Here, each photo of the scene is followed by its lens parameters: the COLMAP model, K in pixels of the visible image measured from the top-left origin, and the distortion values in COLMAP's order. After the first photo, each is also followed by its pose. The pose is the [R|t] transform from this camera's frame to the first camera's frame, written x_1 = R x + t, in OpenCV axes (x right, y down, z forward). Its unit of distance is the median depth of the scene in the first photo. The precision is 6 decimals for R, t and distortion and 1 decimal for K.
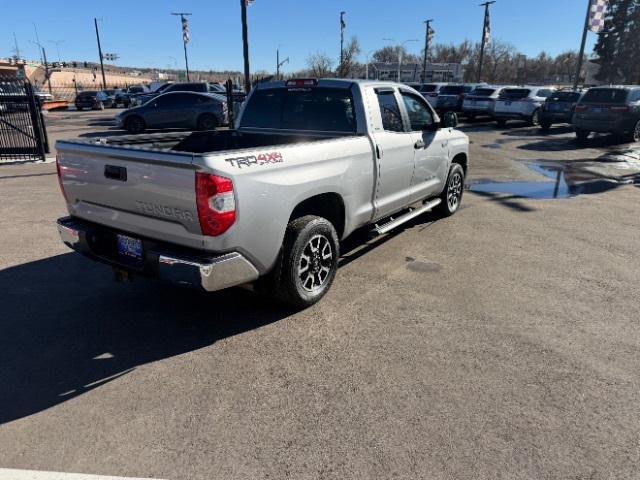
lens RADIAL K [[448.8, 0, 317.6], [0, 448.8, 243.6], [0, 0, 1]] dist [0.037221, -0.043227]
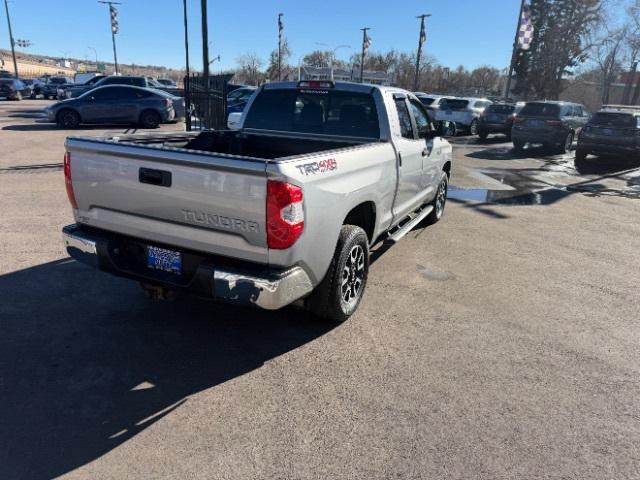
lens RADIAL K [[448.8, 0, 317.6], [0, 448.8, 243.6], [0, 0, 1]] dist [0.037221, -0.043227]
pose [[0.988004, -0.002103, 0.154411, -0.145788], [0.002724, 0.999989, -0.003812, -0.012144], [-0.154401, 0.004187, 0.987999, 0.043667]]
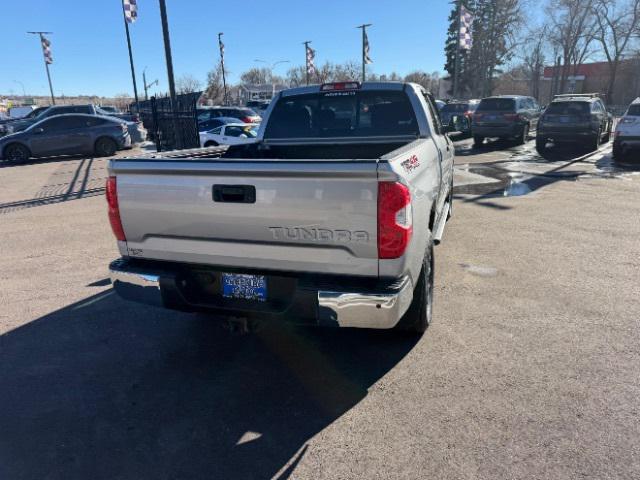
lens RADIAL K [[449.6, 0, 317.8], [0, 449.6, 236.5], [0, 0, 1]] dist [0.039084, -0.046559]
pose [[0.962085, -0.100903, 0.253398, -0.276257], [0.115006, 0.992500, -0.041433, -0.018609], [-0.247317, 0.069004, 0.966474, 0.121430]]
